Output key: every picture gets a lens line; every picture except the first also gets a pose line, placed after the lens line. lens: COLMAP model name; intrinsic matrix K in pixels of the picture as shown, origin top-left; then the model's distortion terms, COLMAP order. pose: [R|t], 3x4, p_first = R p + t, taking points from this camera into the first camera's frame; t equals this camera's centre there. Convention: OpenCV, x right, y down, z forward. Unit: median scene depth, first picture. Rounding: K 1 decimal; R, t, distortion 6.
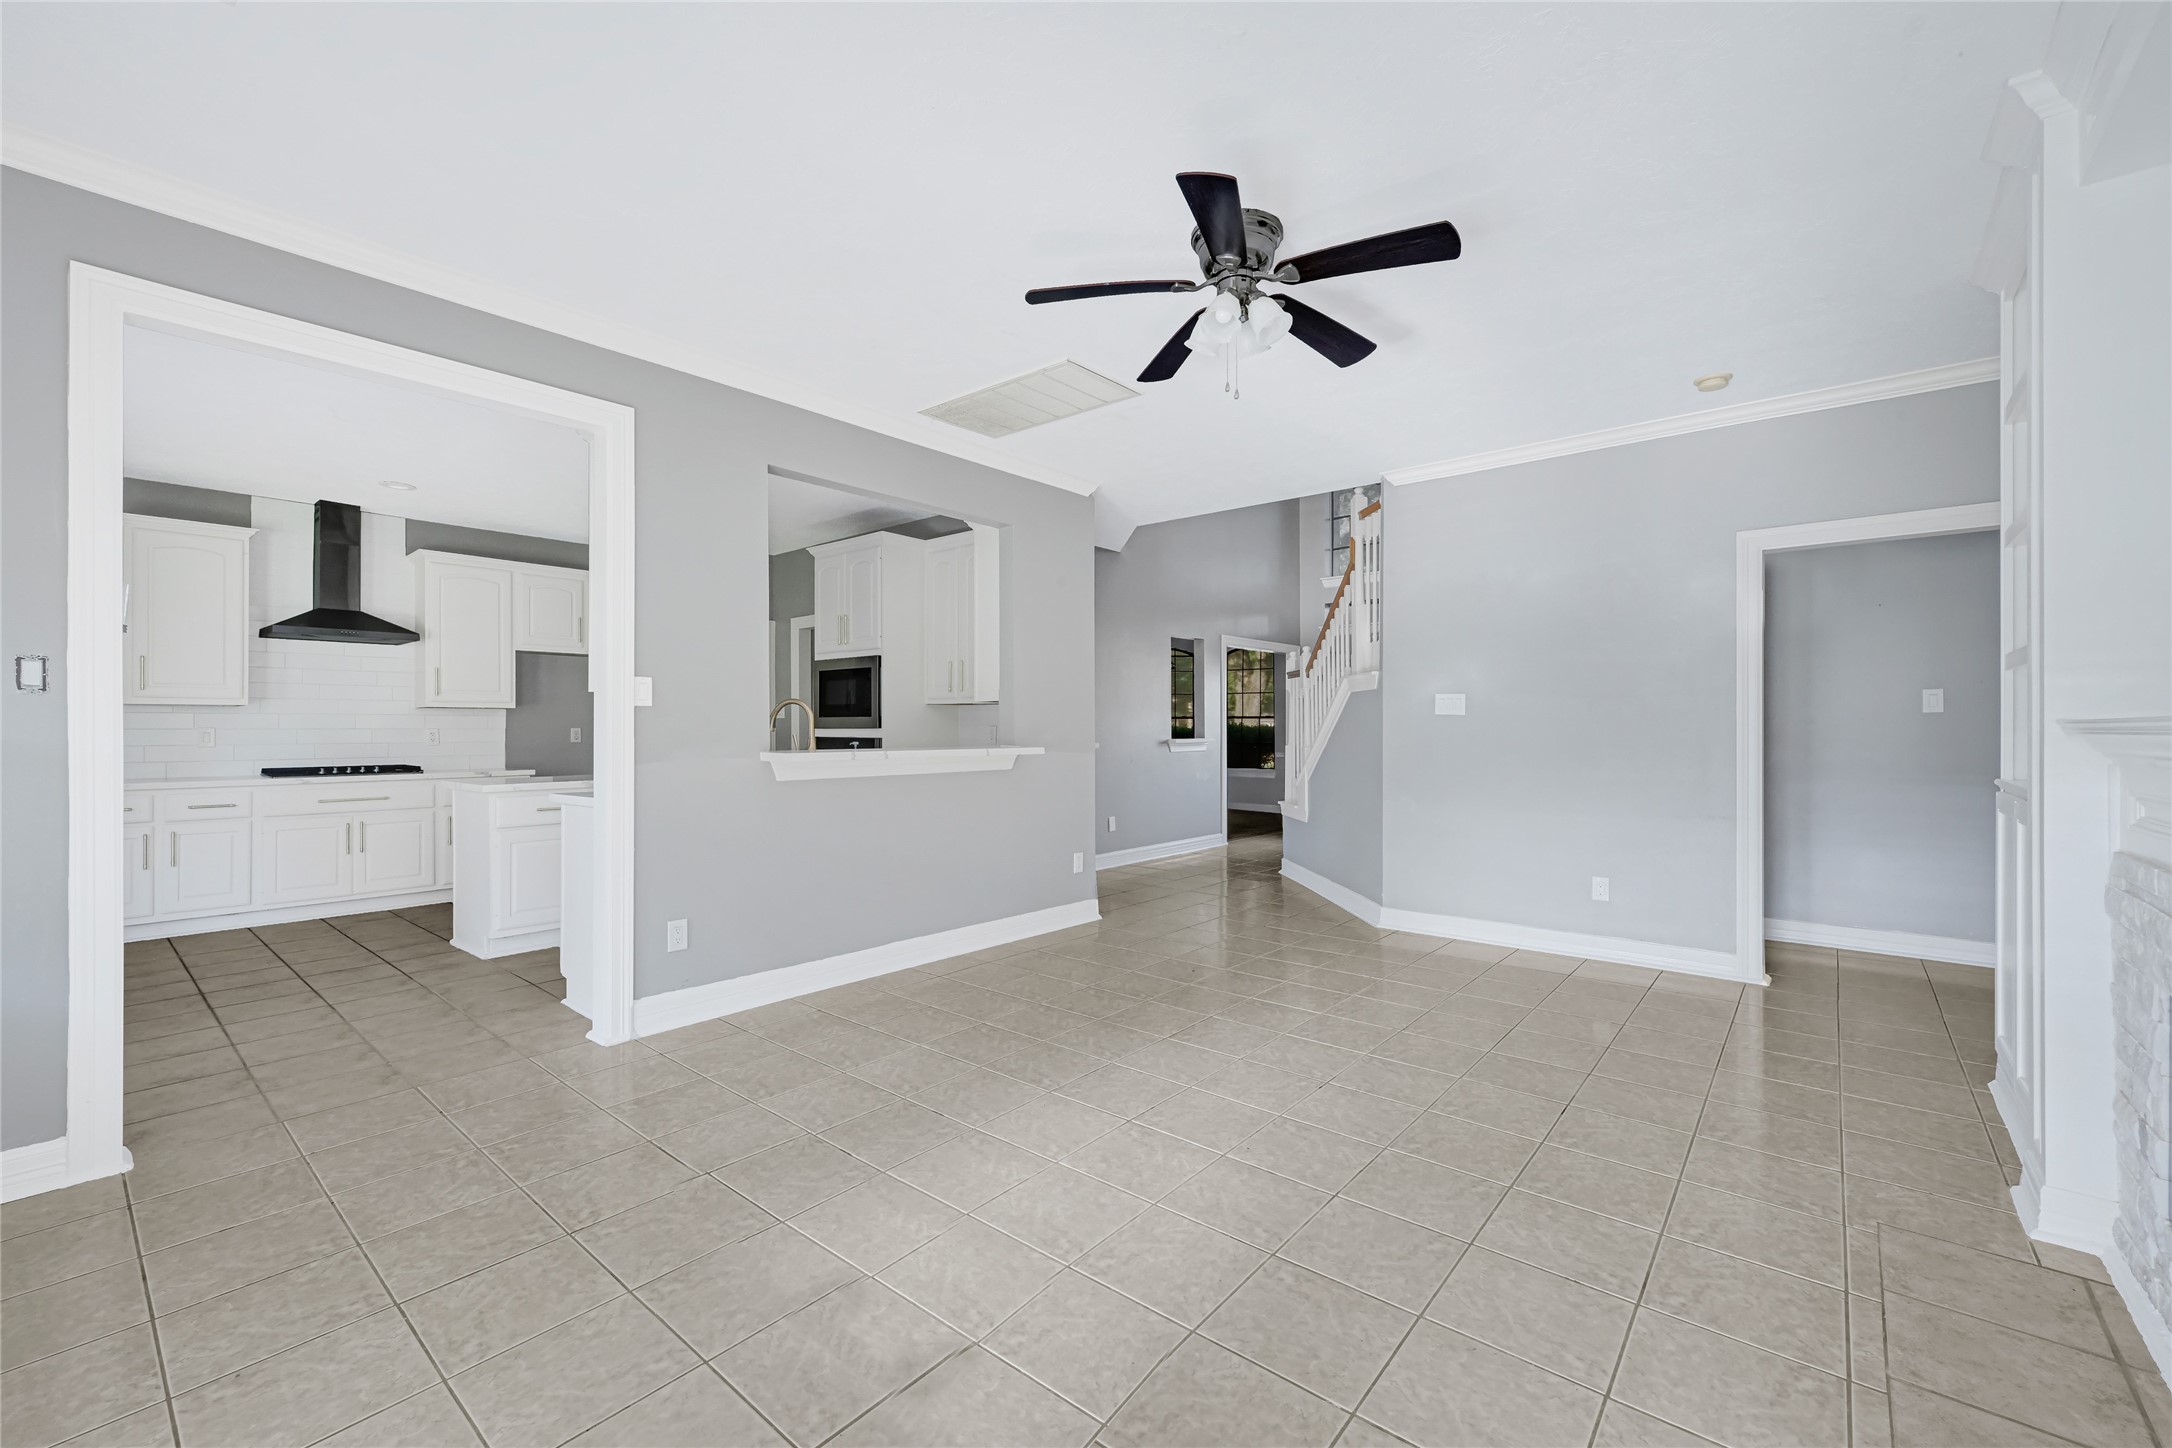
lens RADIAL K [[896.9, 0, 1079.6], [0, 896.9, 726.4], [0, 0, 1]] dist [-0.000331, 0.000001]
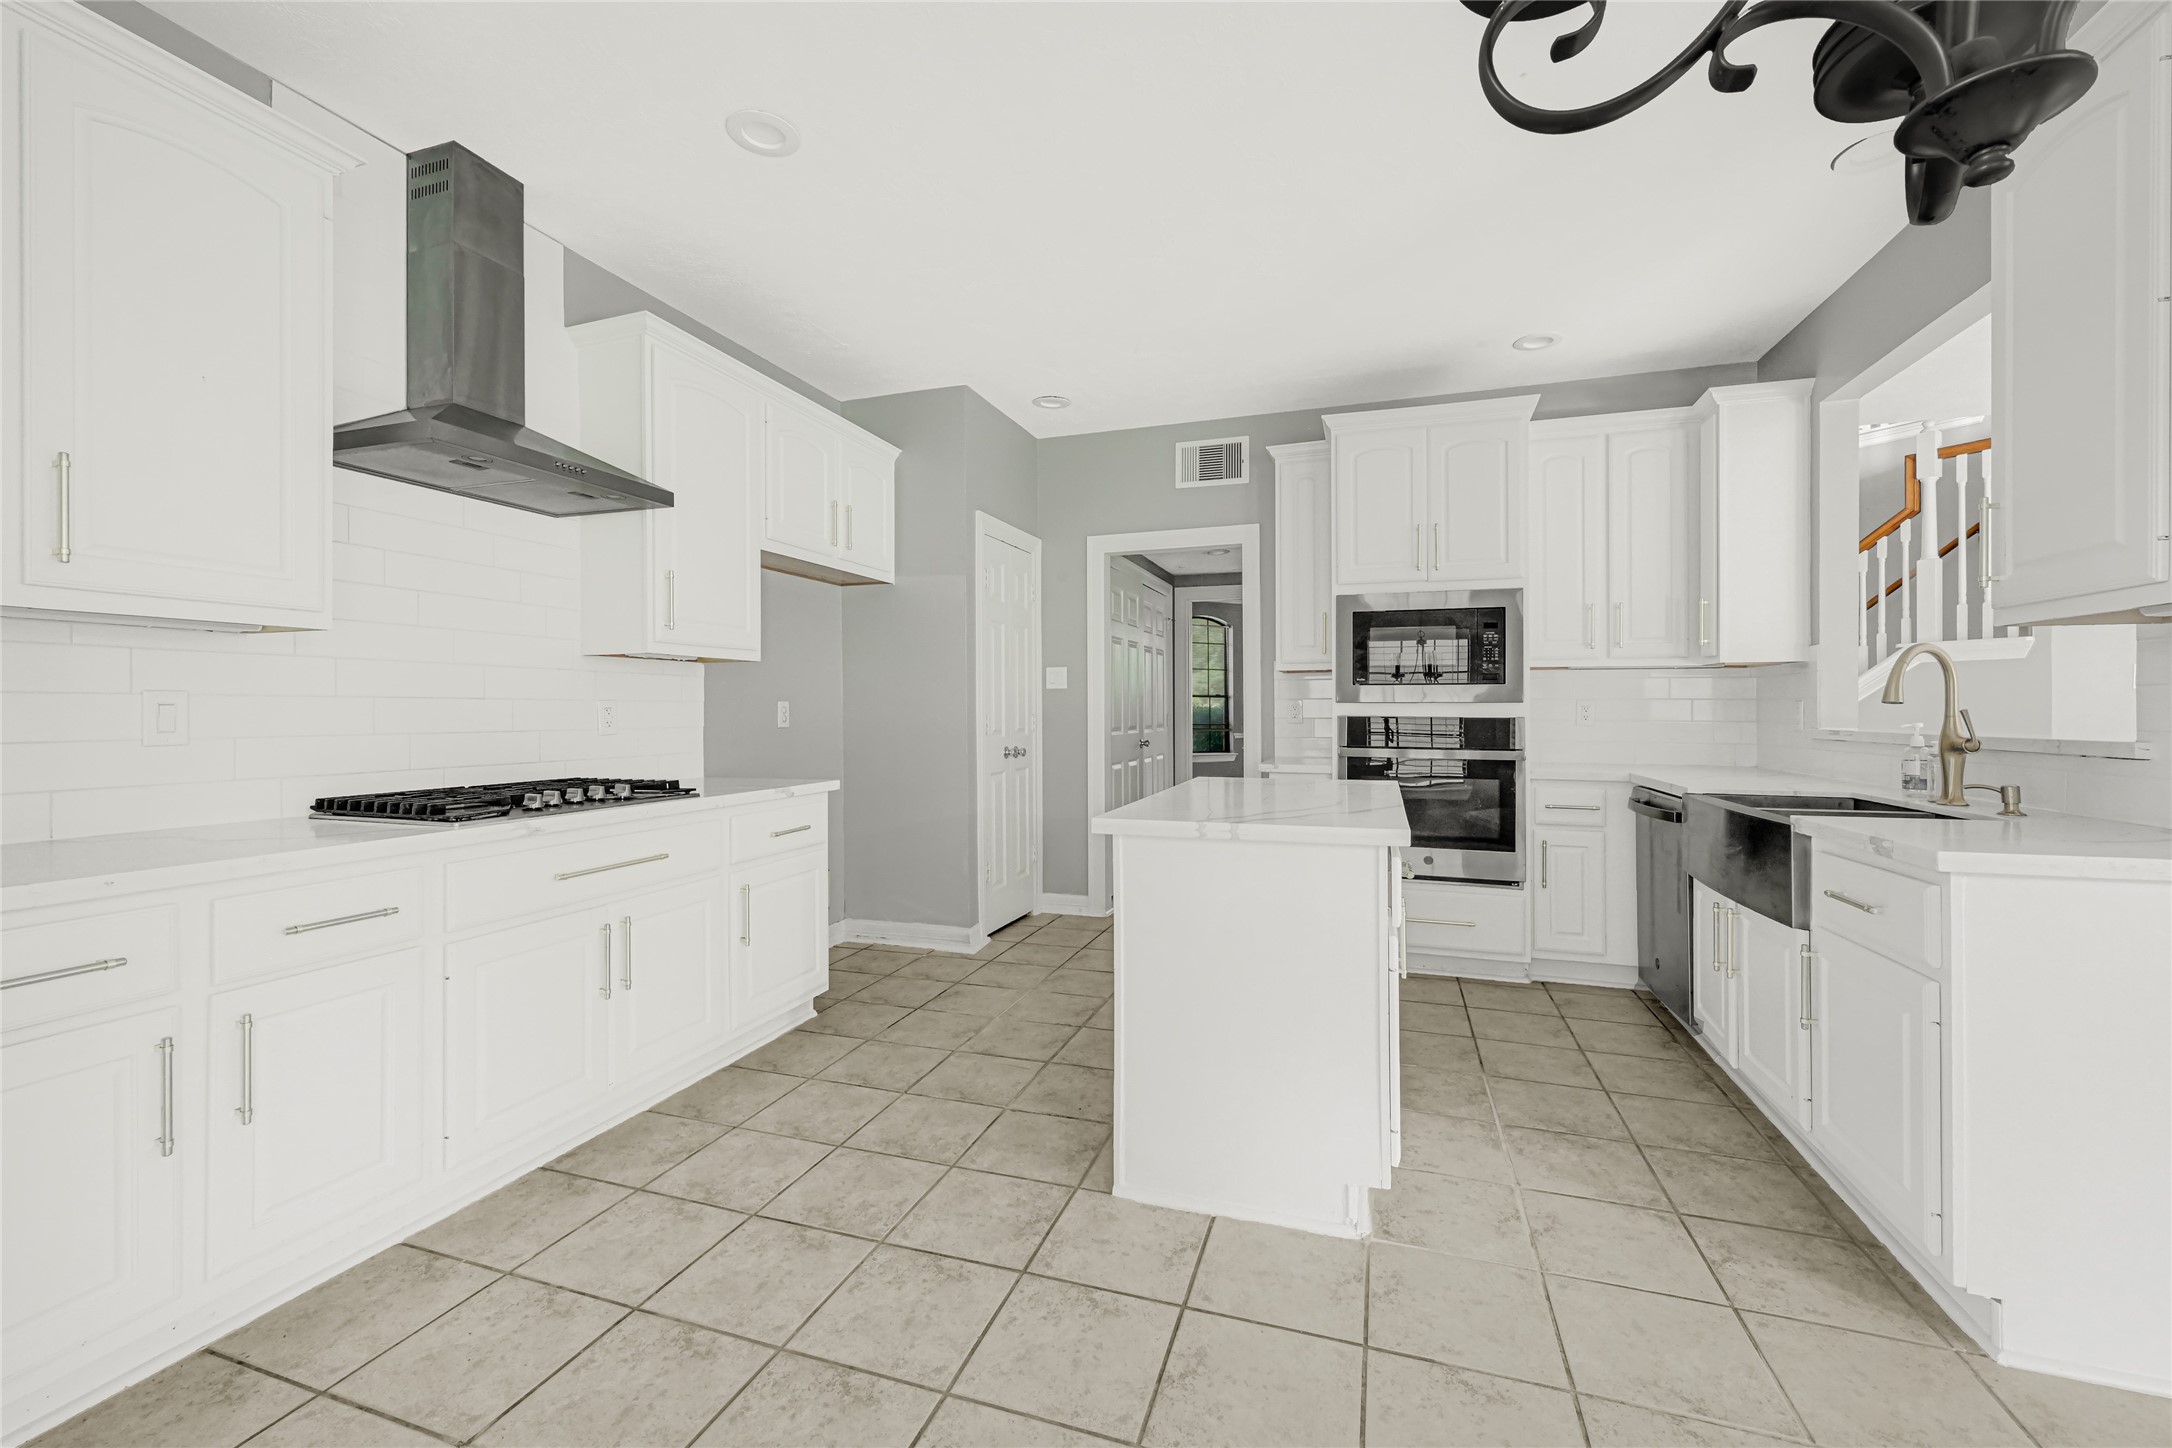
lens RADIAL K [[887.6, 0, 1092.7], [0, 887.6, 719.9], [0, 0, 1]] dist [0.002059, 0.000504]
pose [[0.927691, -0.002937, 0.373336, -0.715739], [-0.000049, 0.999968, 0.007988, 0.010015], [-0.373348, -0.007428, 0.927662, 0.505476]]
